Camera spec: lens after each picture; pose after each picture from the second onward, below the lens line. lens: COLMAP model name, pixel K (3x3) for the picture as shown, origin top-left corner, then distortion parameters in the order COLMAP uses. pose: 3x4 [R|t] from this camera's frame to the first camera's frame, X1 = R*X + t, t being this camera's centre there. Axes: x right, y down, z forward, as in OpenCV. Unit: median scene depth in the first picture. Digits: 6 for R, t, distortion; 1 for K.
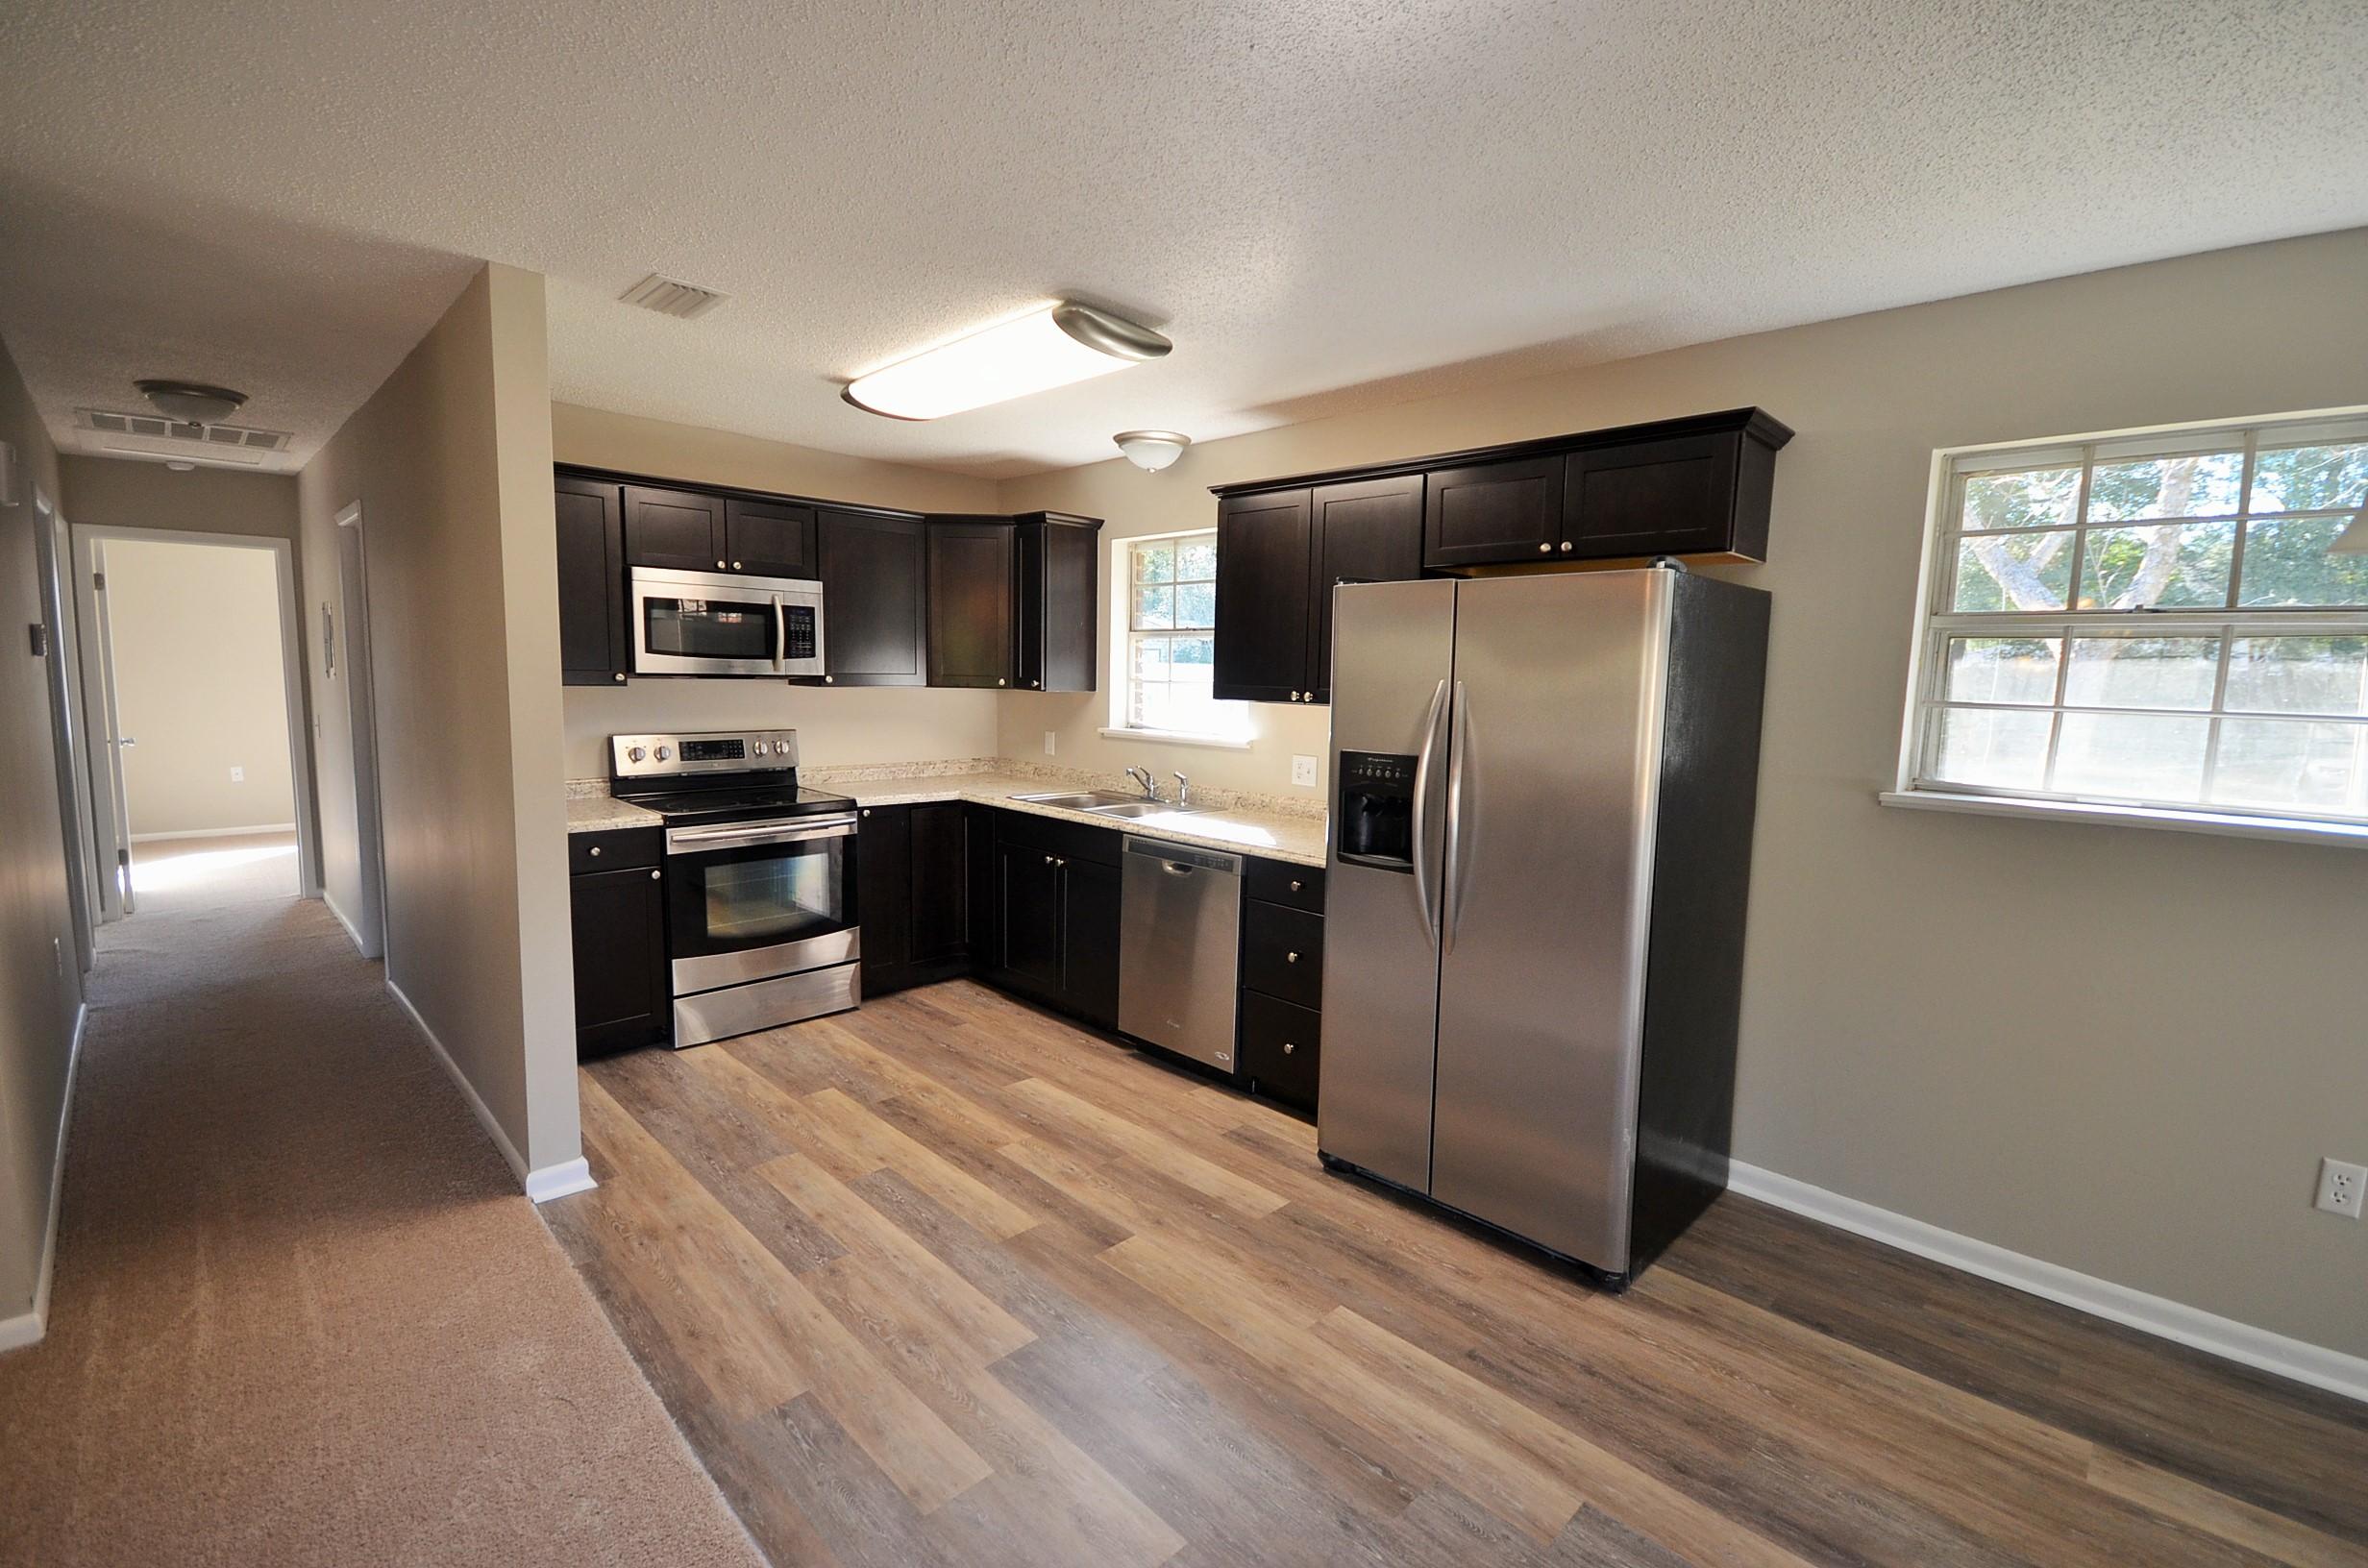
lens RADIAL K [[1031.8, 0, 1195.8], [0, 1031.8, 792.3], [0, 0, 1]] dist [0.000151, -0.001004]
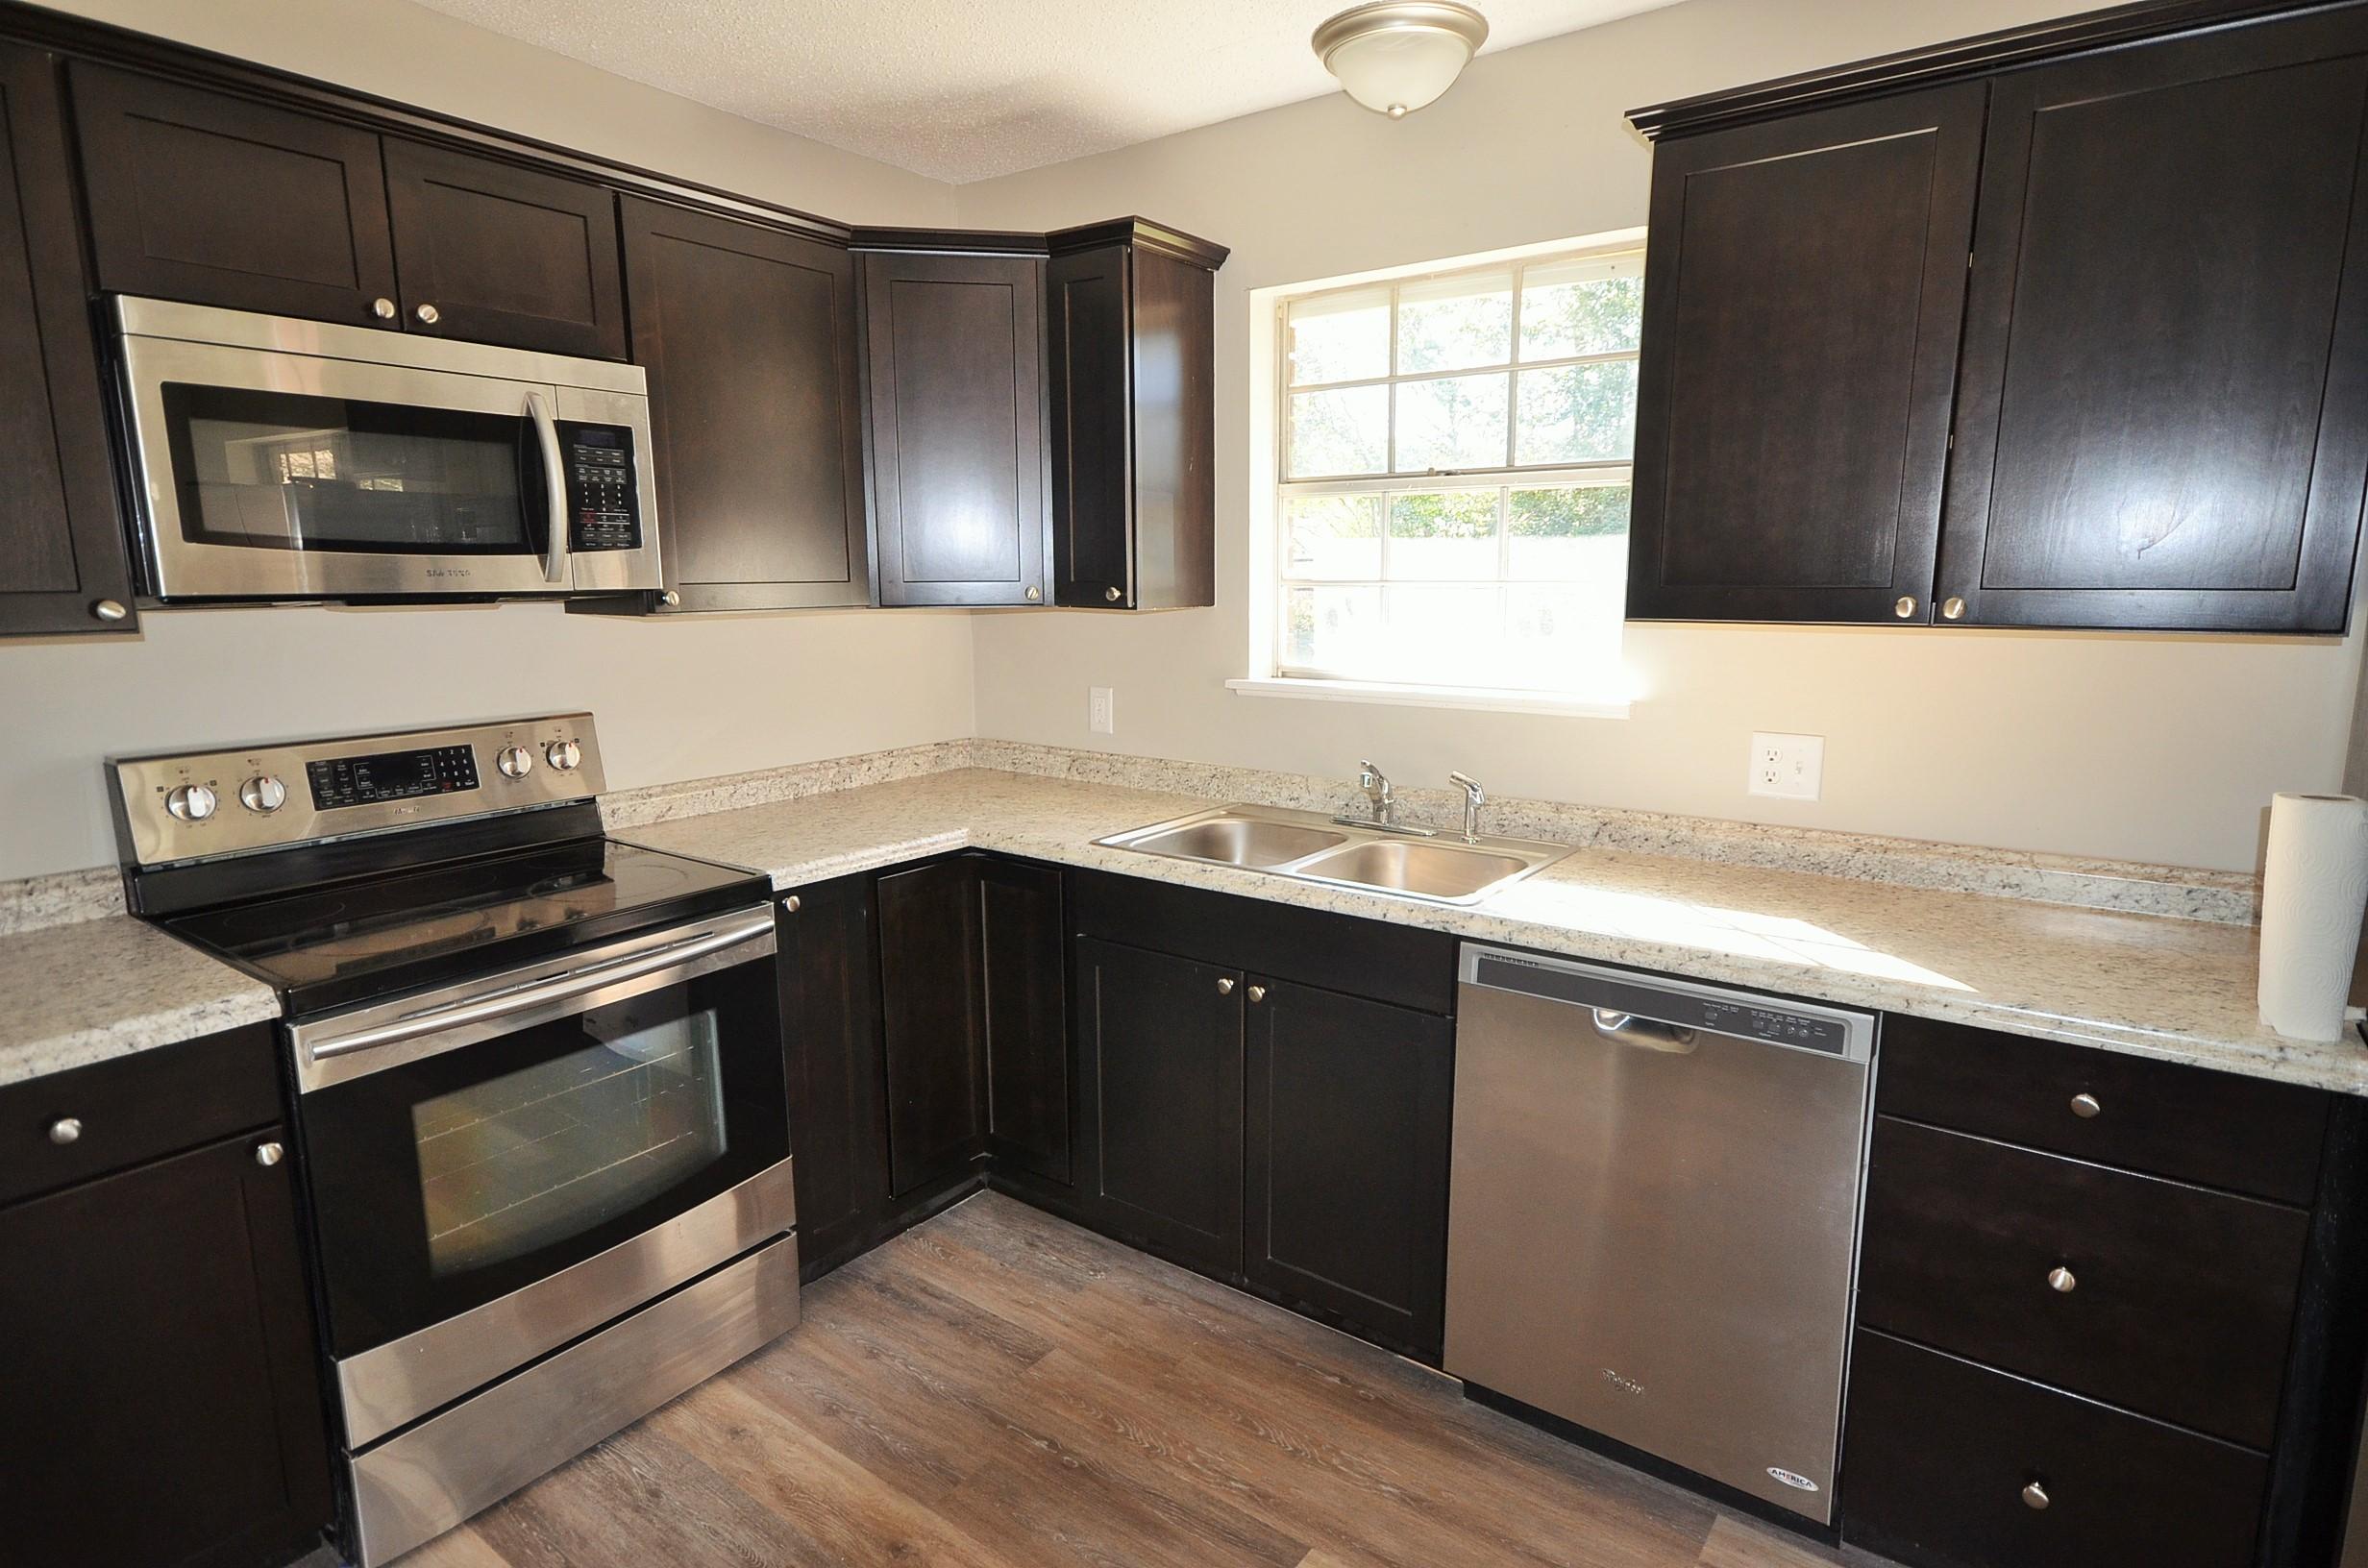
lens RADIAL K [[1253.5, 0, 1196.4], [0, 1253.5, 793.4], [0, 0, 1]] dist [0.017858, -0.001659]
pose [[0.987911, -0.052514, 0.145854, -0.268907], [0.043270, 0.996891, 0.065843, -0.064924], [-0.148858, -0.058736, 0.987113, 0.537819]]
